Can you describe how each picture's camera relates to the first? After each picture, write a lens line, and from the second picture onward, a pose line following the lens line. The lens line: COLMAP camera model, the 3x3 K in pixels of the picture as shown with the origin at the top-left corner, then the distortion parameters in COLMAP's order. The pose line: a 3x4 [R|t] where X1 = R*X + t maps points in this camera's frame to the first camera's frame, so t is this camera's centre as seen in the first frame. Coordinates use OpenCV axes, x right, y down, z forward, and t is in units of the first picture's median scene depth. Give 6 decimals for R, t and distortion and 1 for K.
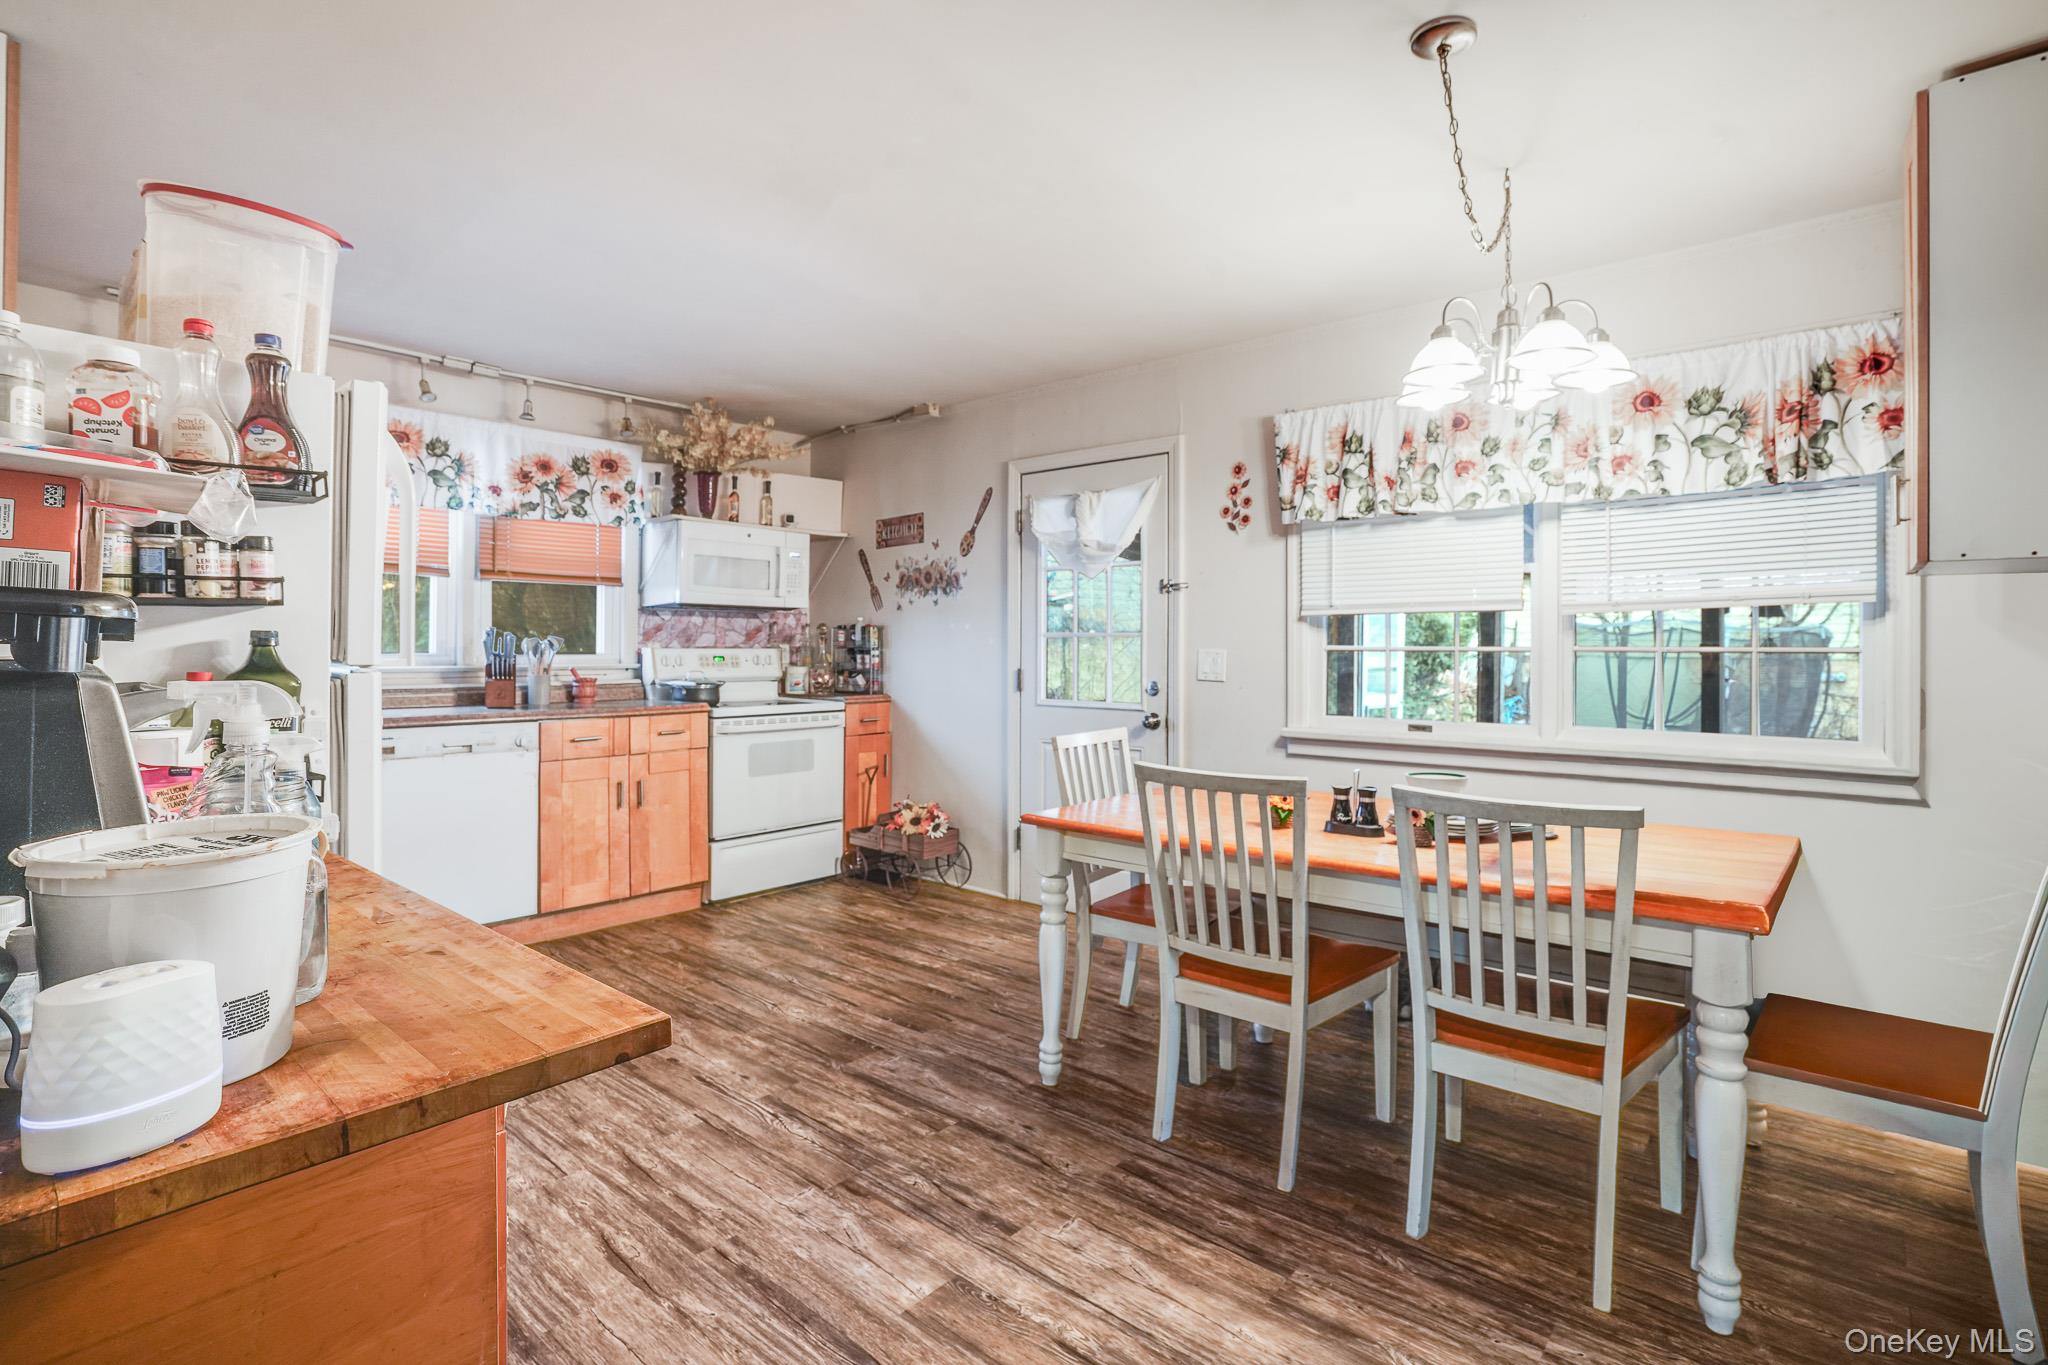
lens RADIAL K [[949.2, 0, 1037.6], [0, 949.2, 659.5], [0, 0, 1]] dist [-0.047882, 0.012742]
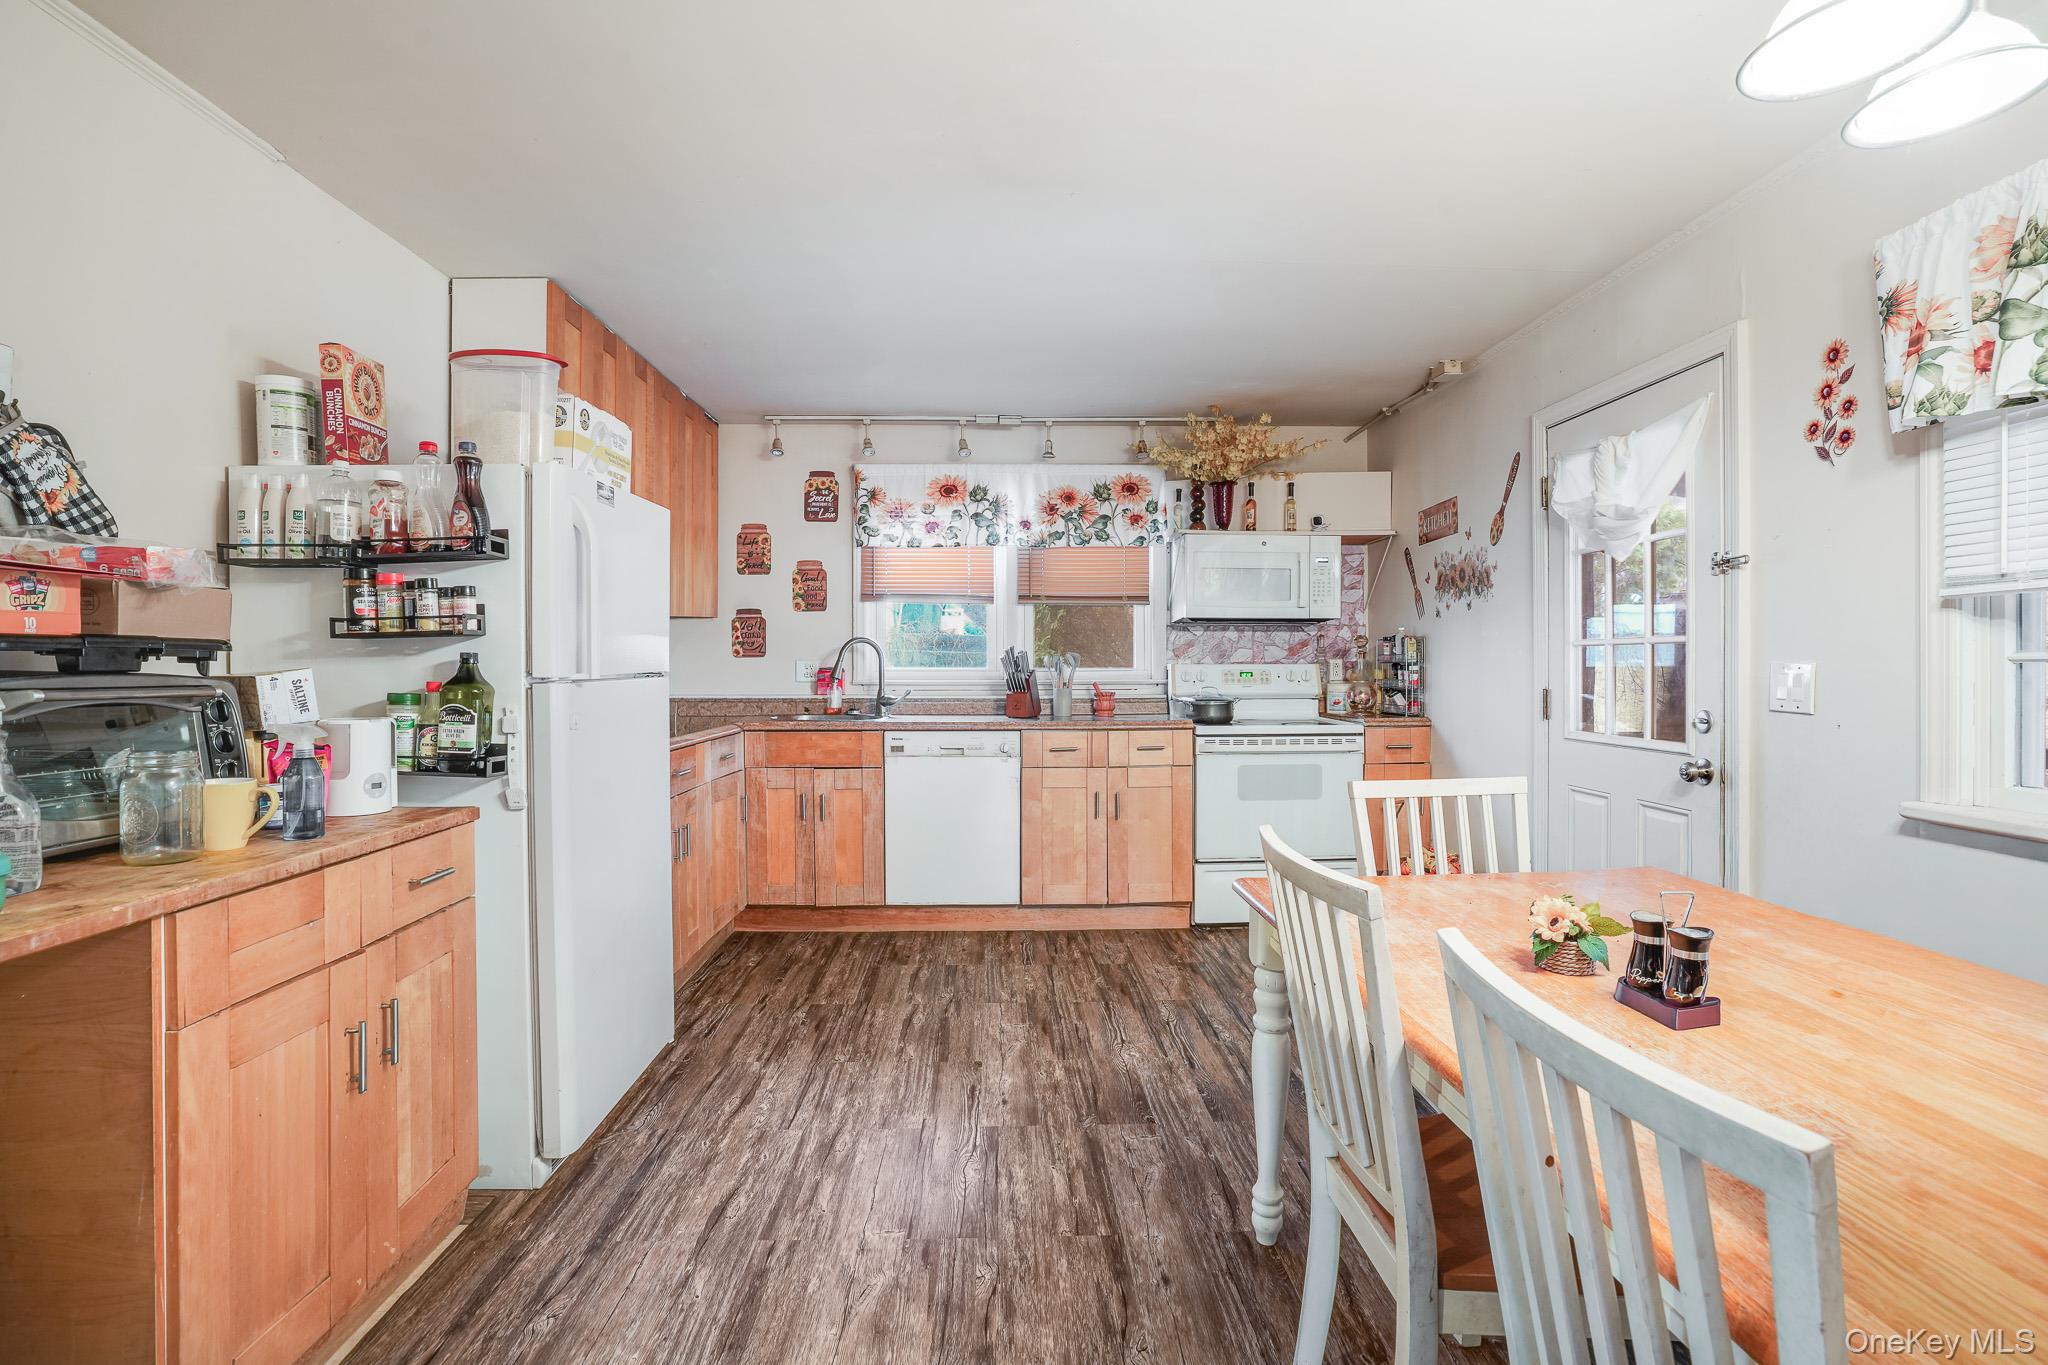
lens RADIAL K [[949.2, 0, 1045.5], [0, 949.2, 684.5], [0, 0, 1]] dist [-0.047882, 0.012742]
pose [[0.679896, 0.010787, -0.733230, 0.288429], [-0.004050, 0.999932, 0.010955, -0.000620], [0.733298, -0.004479, 0.679893, 0.243733]]
